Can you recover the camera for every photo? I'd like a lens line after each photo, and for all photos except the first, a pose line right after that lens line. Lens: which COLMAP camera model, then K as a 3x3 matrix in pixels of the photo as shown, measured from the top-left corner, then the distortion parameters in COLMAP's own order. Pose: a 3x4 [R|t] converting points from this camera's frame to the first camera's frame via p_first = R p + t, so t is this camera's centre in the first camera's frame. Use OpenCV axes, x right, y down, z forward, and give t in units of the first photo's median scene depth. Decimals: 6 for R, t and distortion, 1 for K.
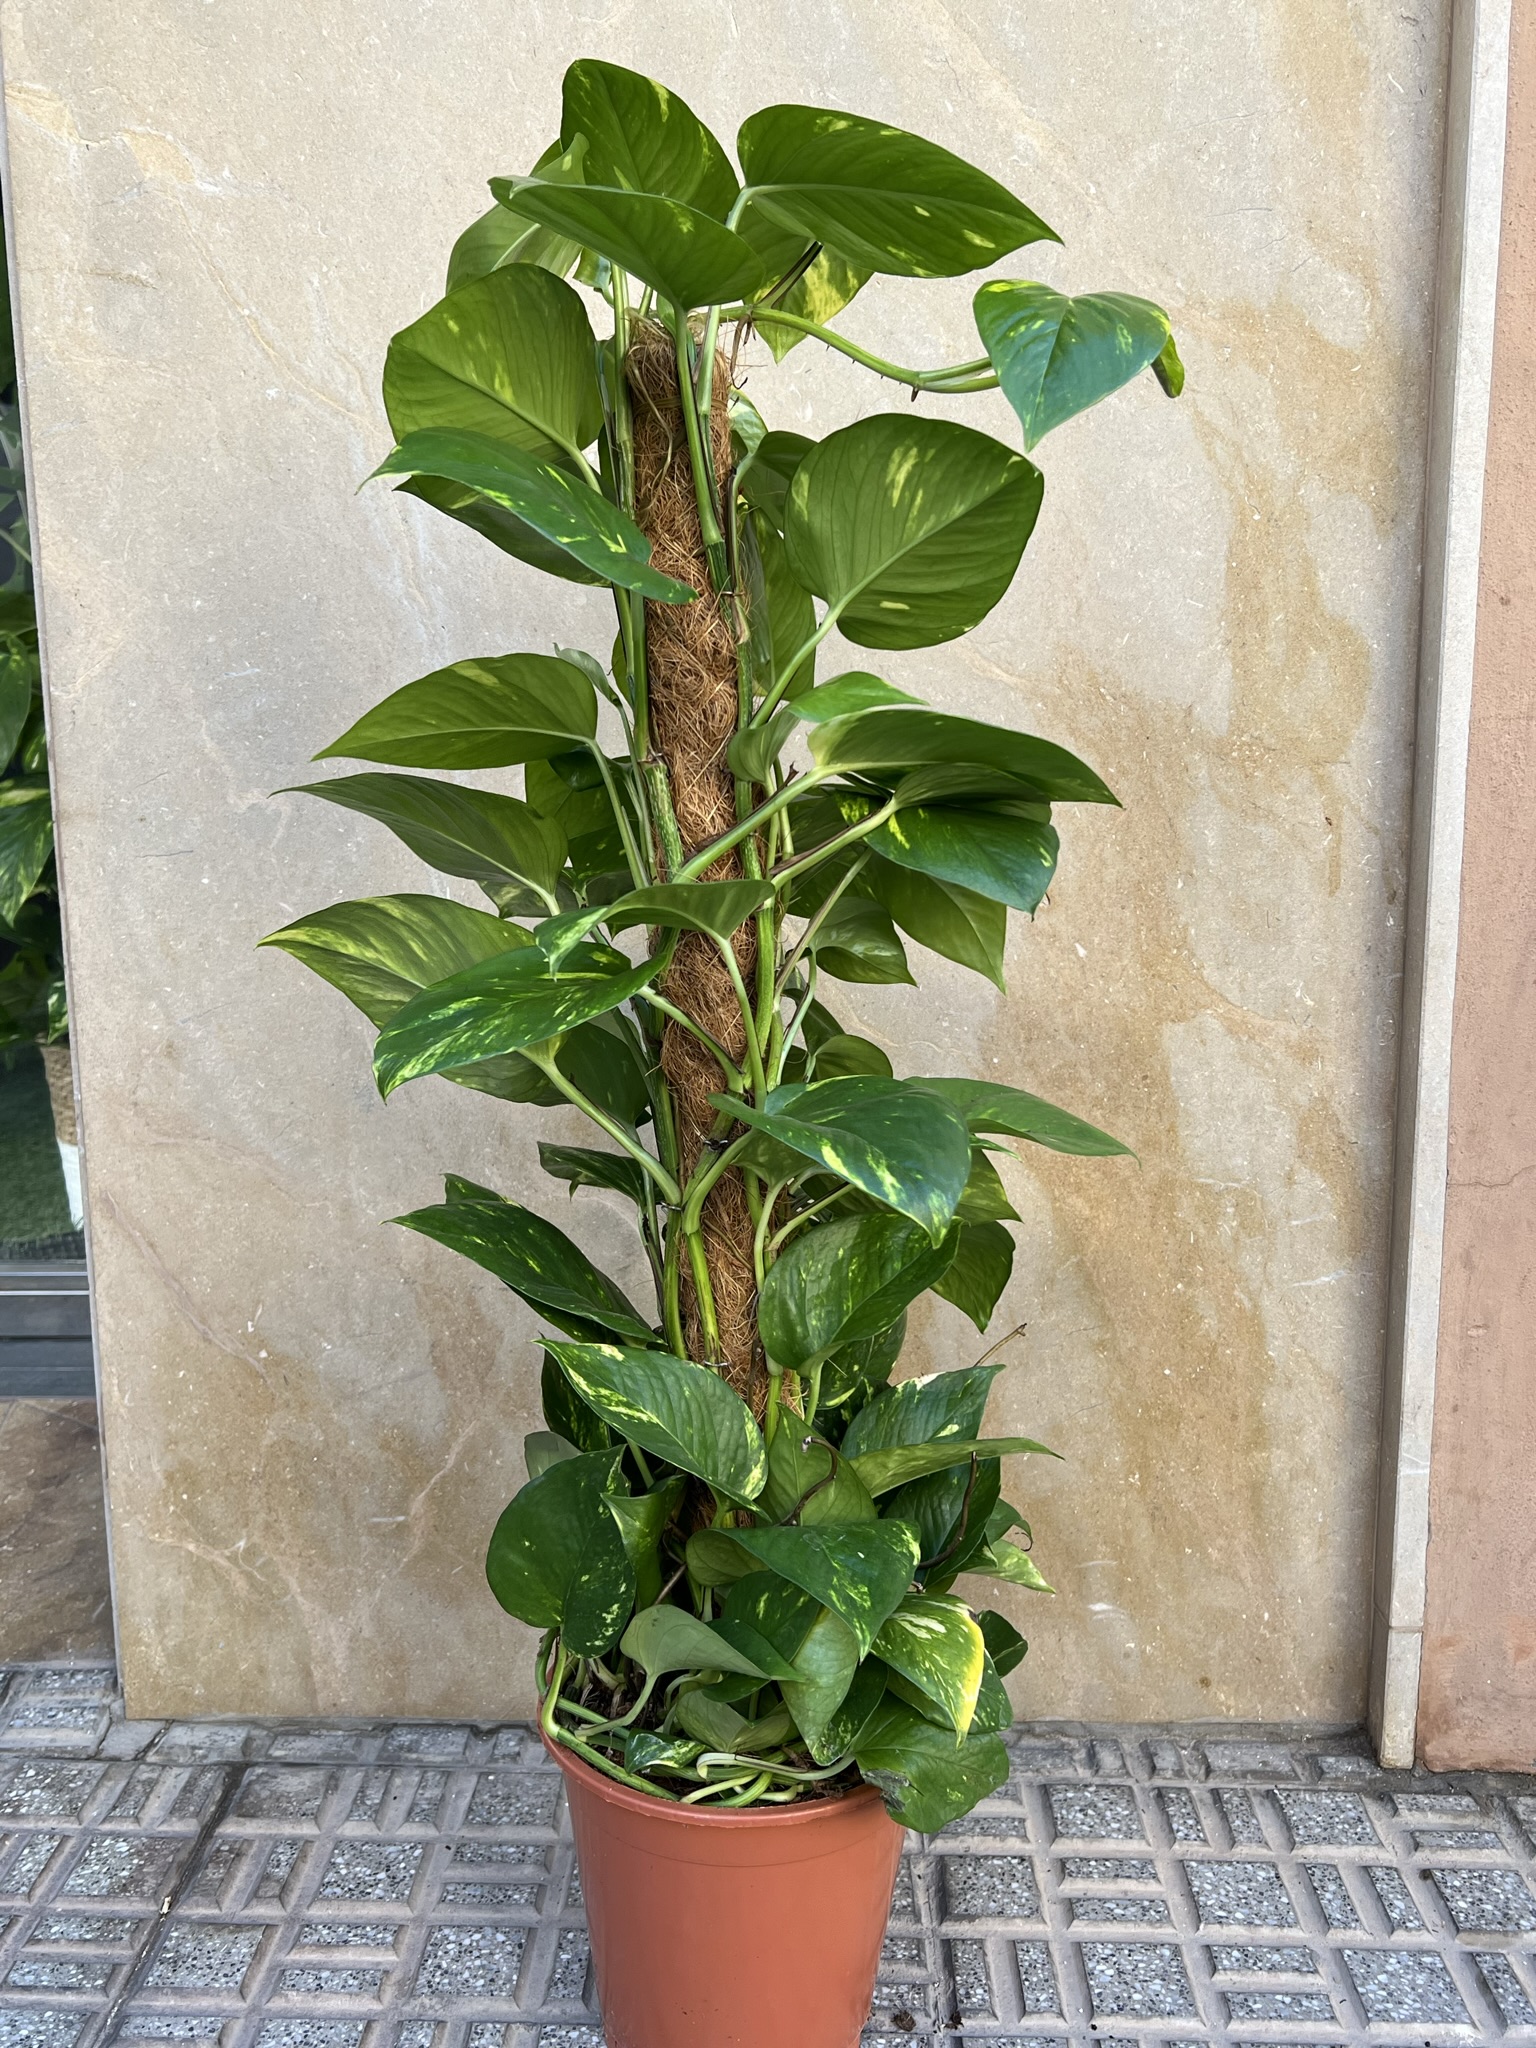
lens RADIAL K [[1765.2, 0, 777.0], [0, 1765.2, 1028.7], [0, 0, 1]] dist [0.025609, -0.032863]
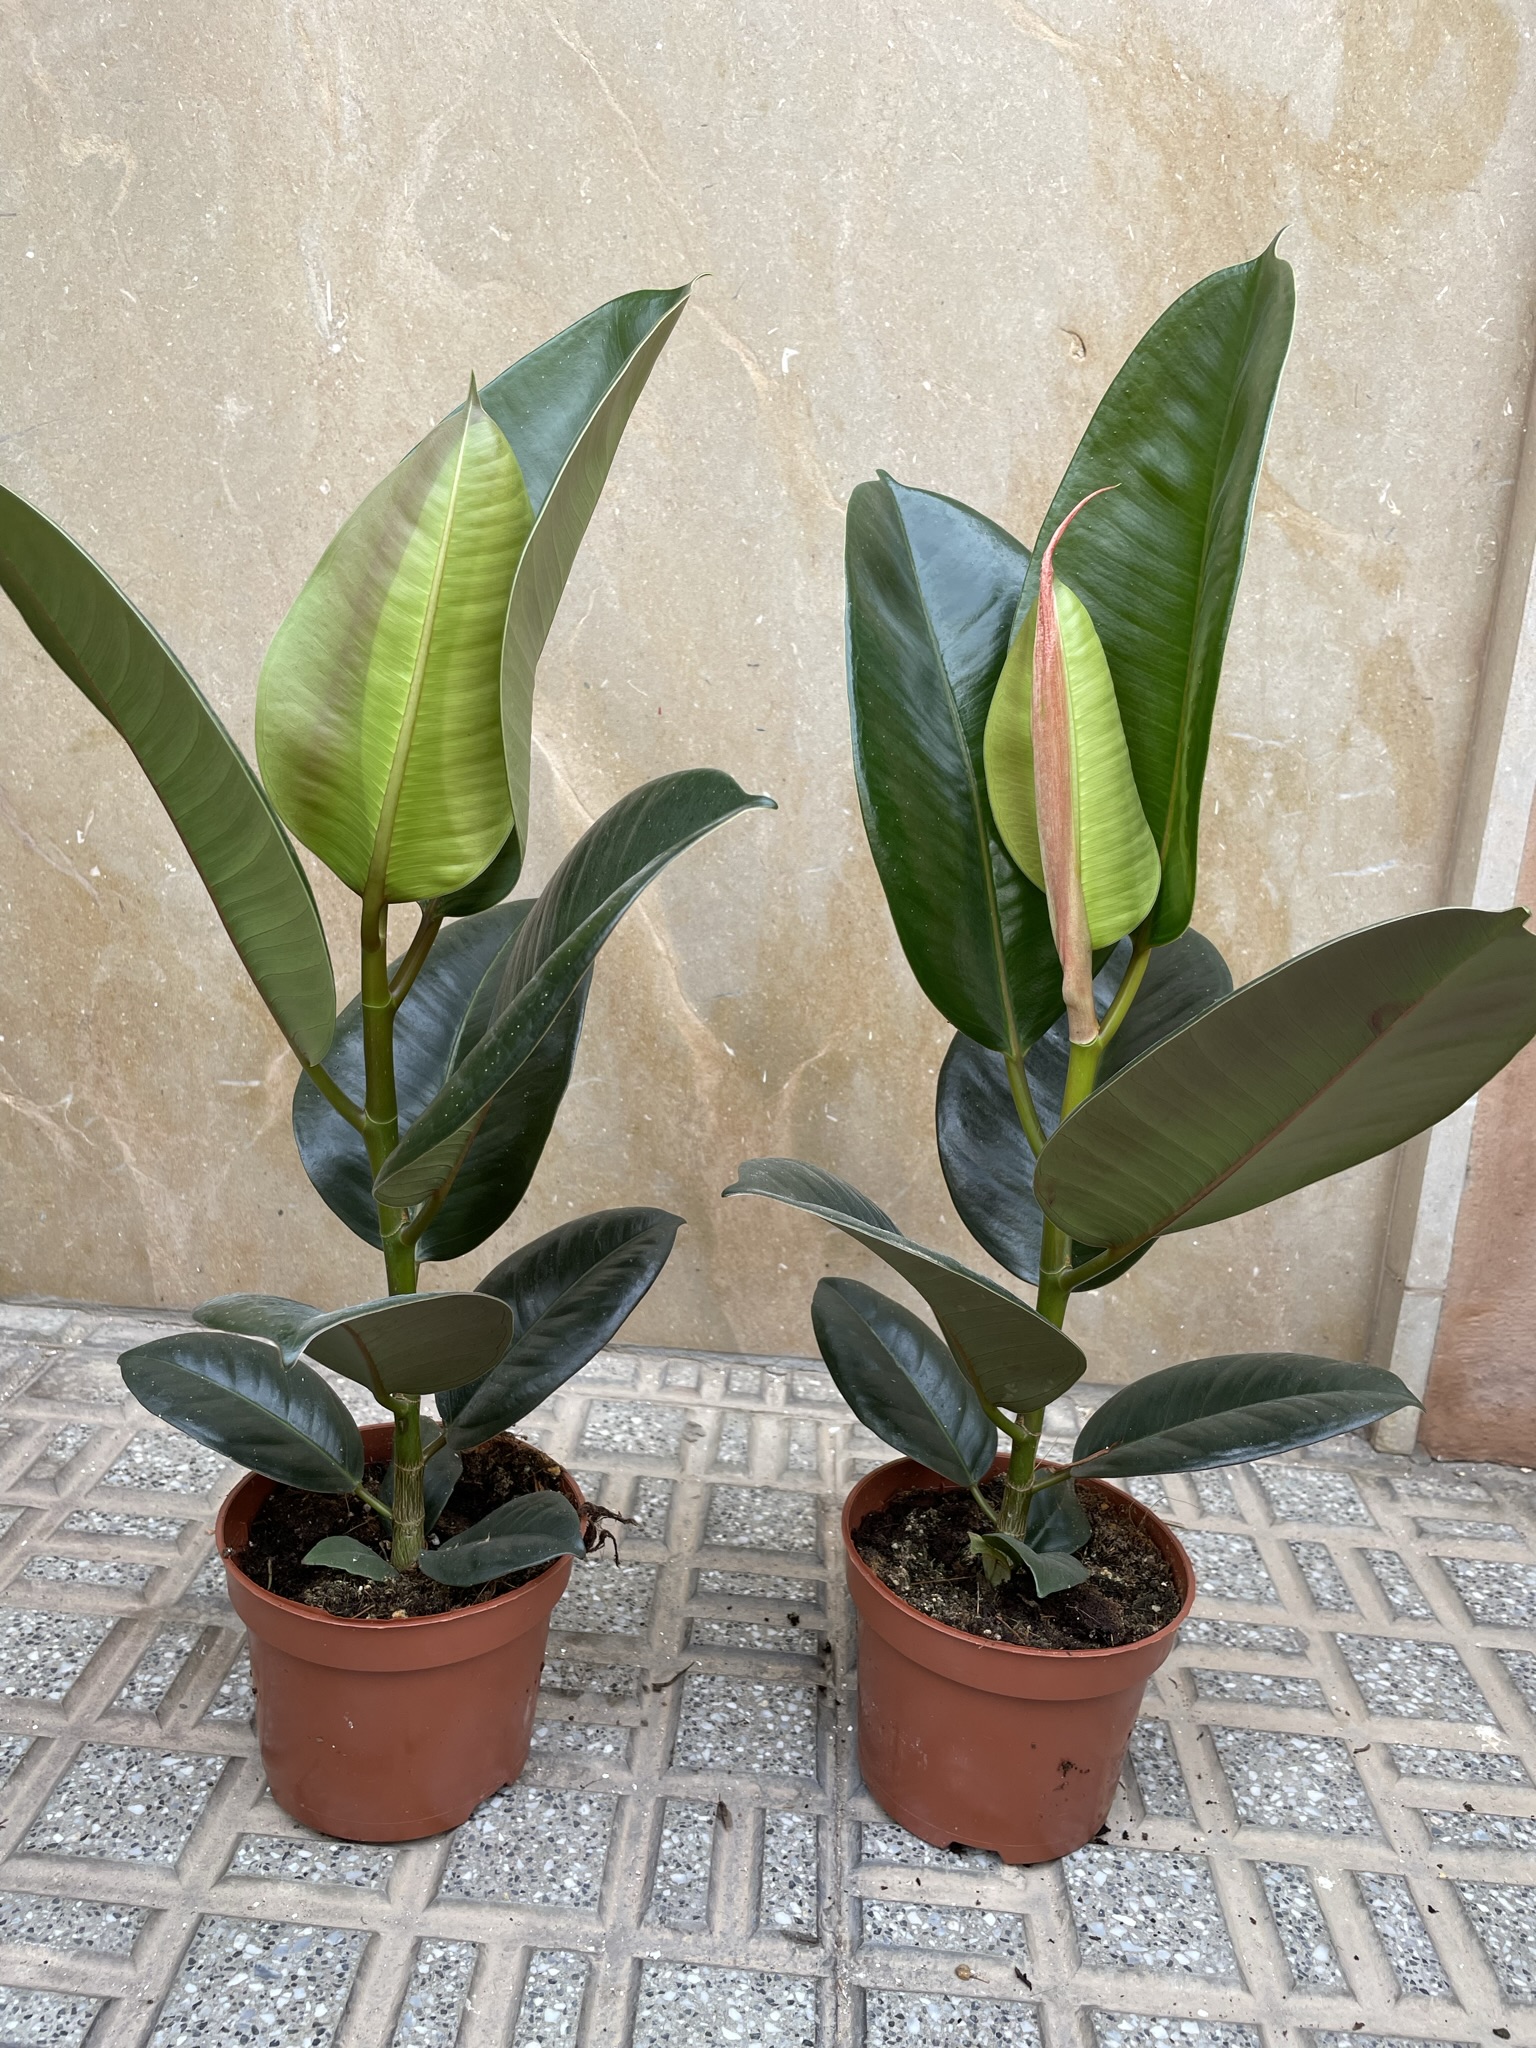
lens RADIAL K [[1548.1, 0, 760.8], [0, 1548.1, 1039.5], [0, 0, 1]] dist [0.065639, -0.097999]
pose [[0.997393, 0.071808, -0.007095, 0.036813], [-0.070983, 0.994074, 0.082332, 0.188047], [0.012965, -0.081613, 0.996580, 0.273533]]
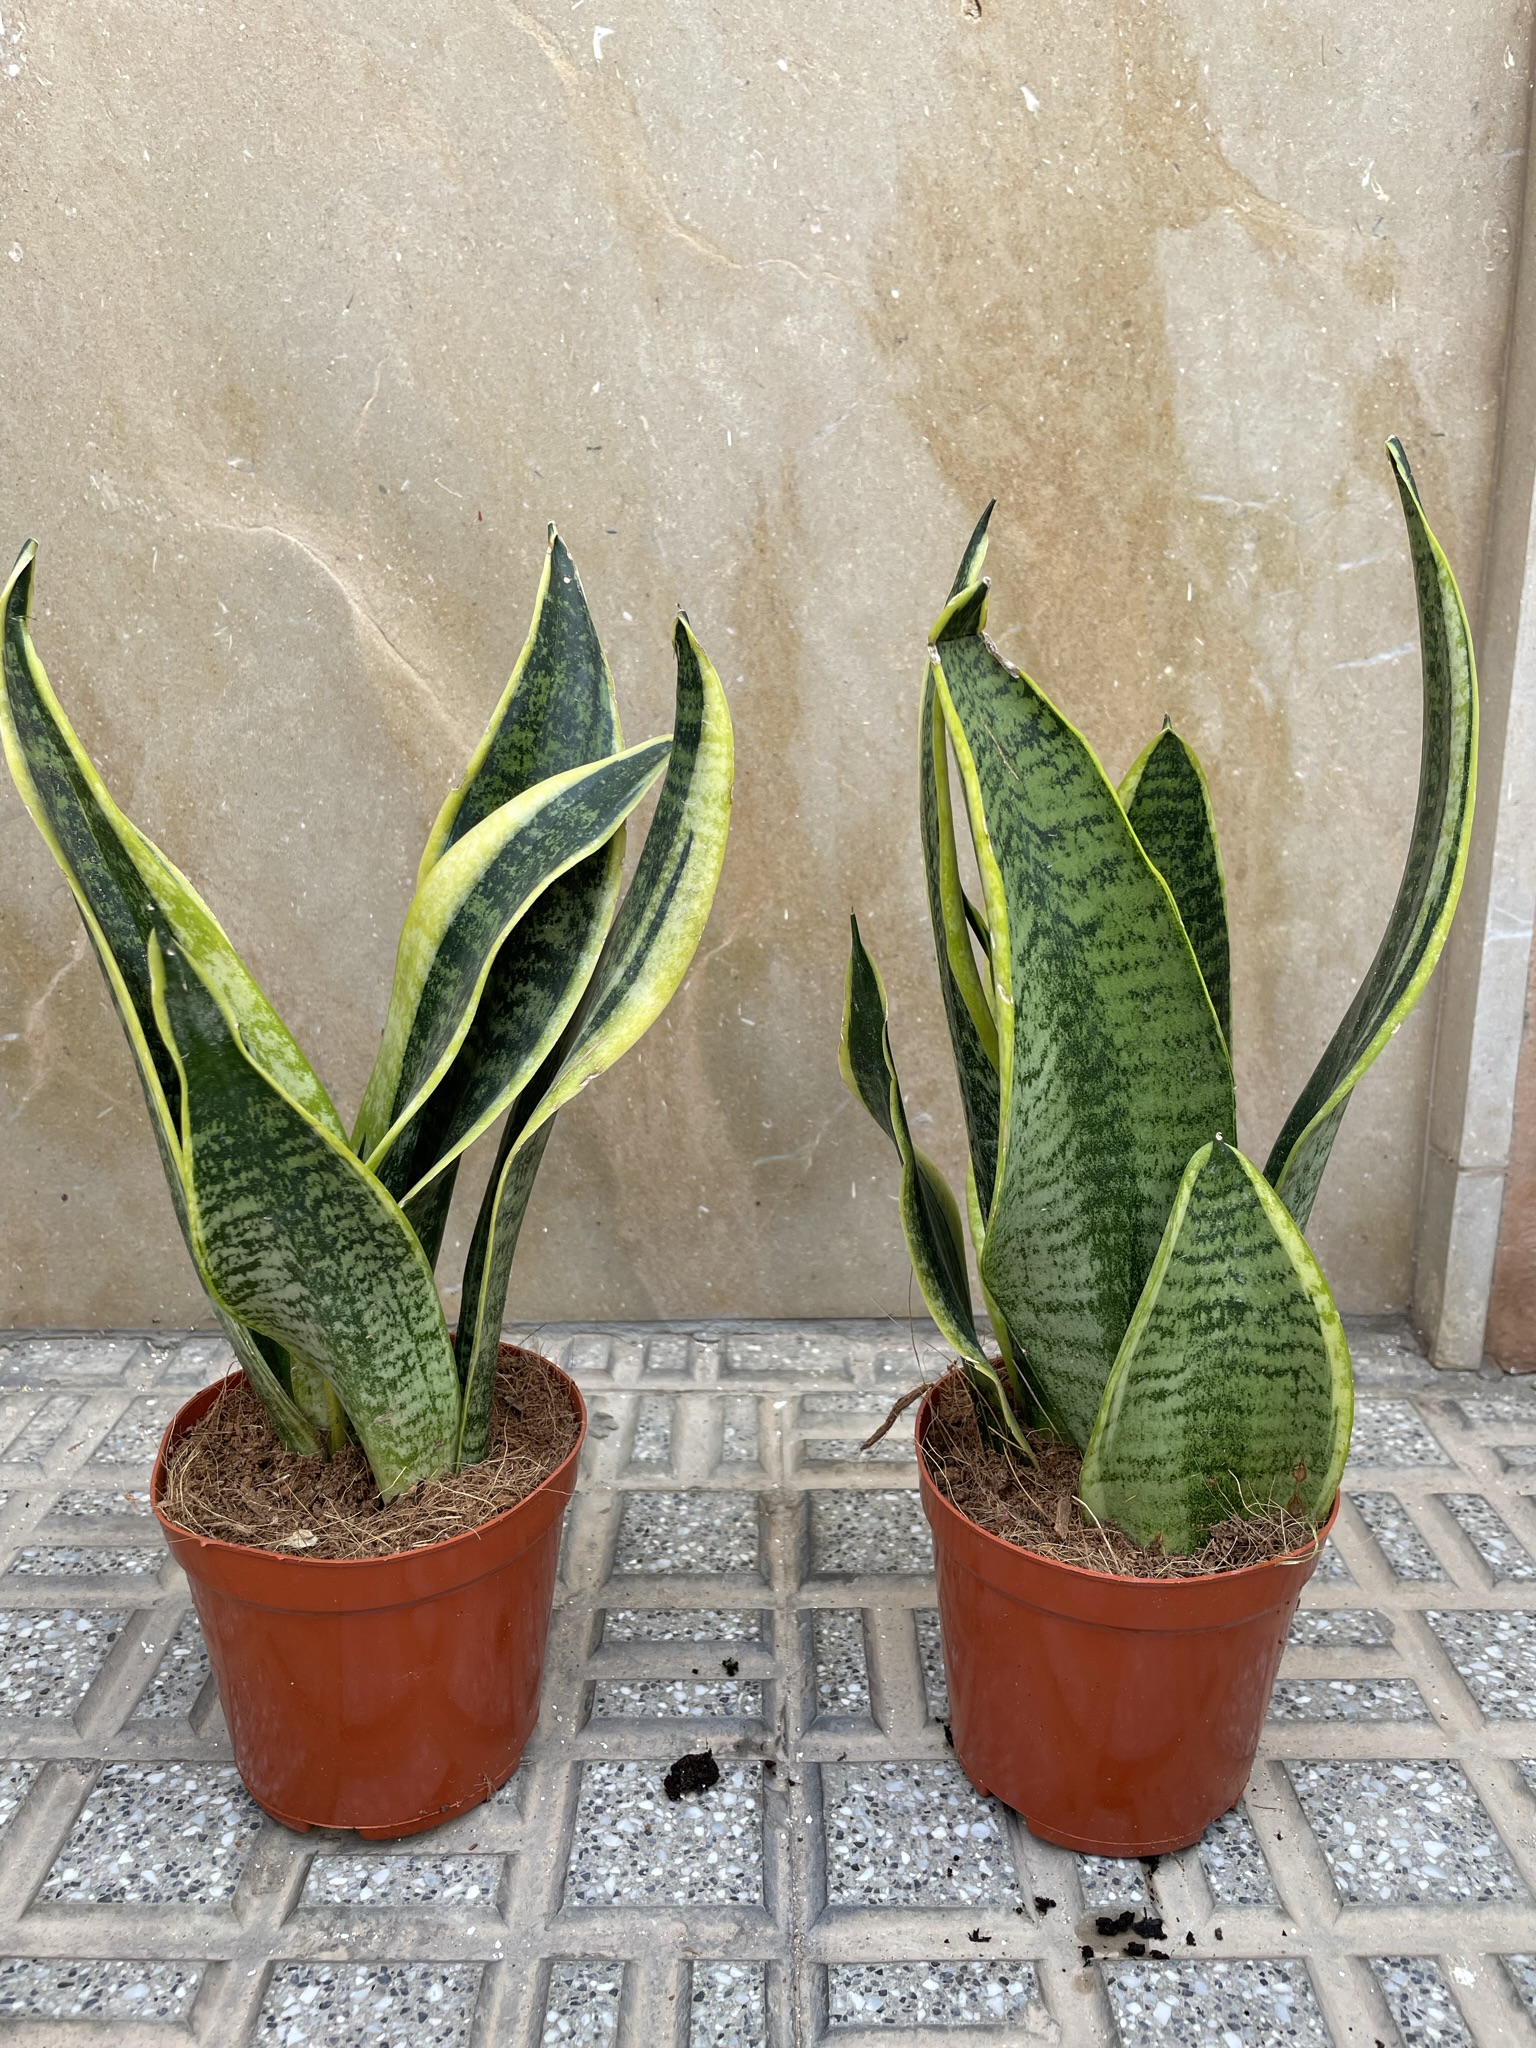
lens RADIAL K [[1548.1, 0, 792.5], [0, 1548.1, 1010.5], [0, 0, 1]] dist [0.065639, -0.097999]
pose [[0.999311, -0.009717, 0.035818, 0.066371], [0.006302, 0.995527, 0.094267, 0.226256], [-0.036573, -0.093976, 0.994902, 0.425149]]
